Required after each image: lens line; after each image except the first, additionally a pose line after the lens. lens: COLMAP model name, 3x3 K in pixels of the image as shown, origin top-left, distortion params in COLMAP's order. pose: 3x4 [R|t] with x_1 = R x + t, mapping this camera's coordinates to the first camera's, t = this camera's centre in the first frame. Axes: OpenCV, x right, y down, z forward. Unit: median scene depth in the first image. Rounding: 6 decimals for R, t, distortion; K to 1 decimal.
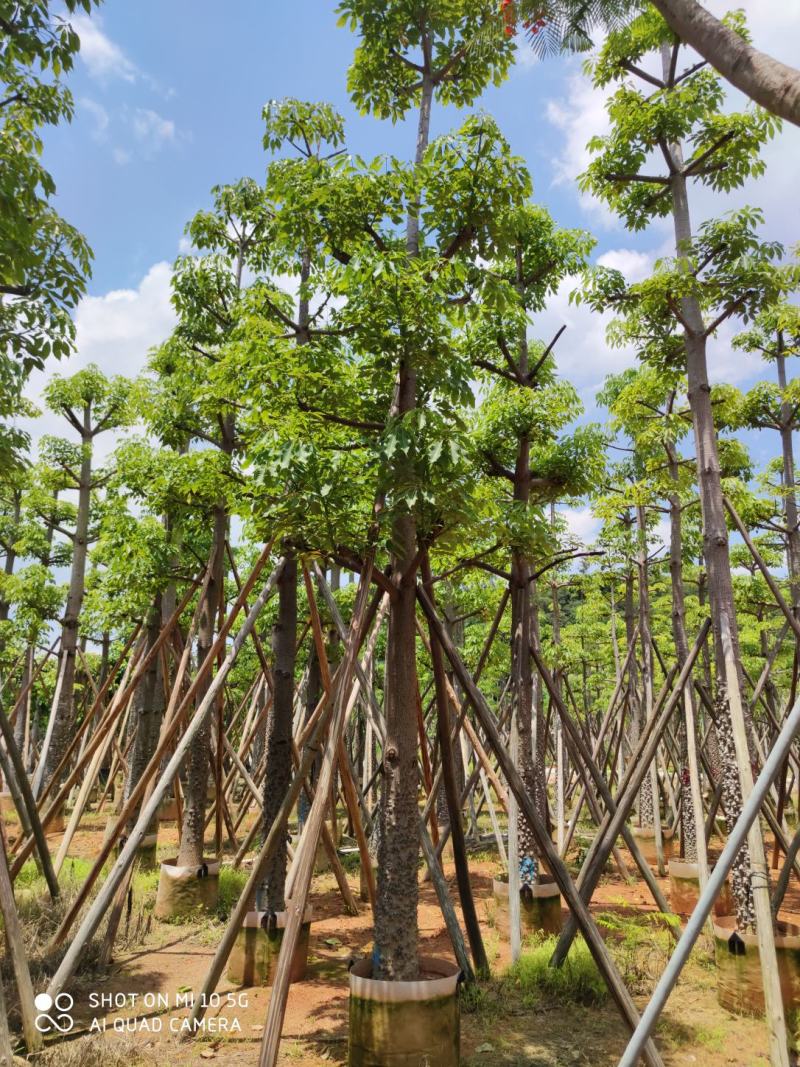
lens RADIAL K [[775.4, 0, 403.4], [0, 775.4, 537.4], [0, 0, 1]] dist [0.068472, -0.079219]
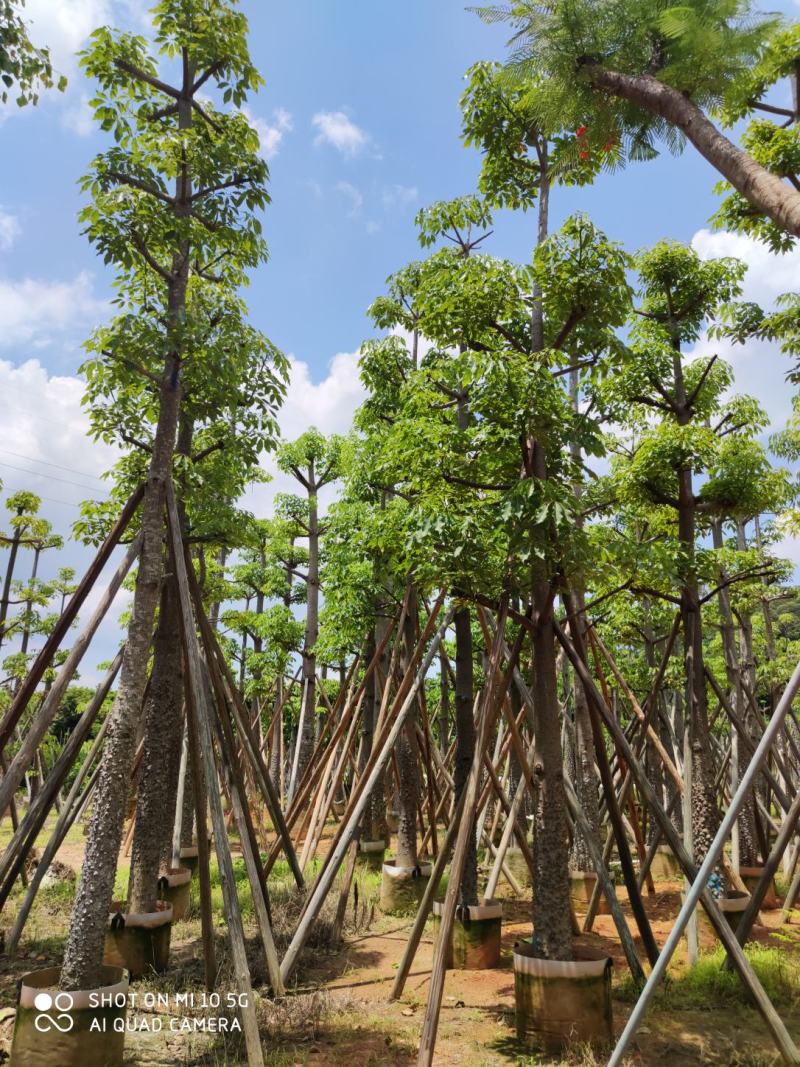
lens RADIAL K [[775.4, 0, 403.4], [0, 775.4, 537.4], [0, 0, 1]] dist [0.068472, -0.079219]
pose [[0.956022, -0.077780, -0.282795, 0.086674], [0.070835, 0.996884, -0.034718, -0.024247], [0.284614, 0.013159, 0.958552, -0.109583]]
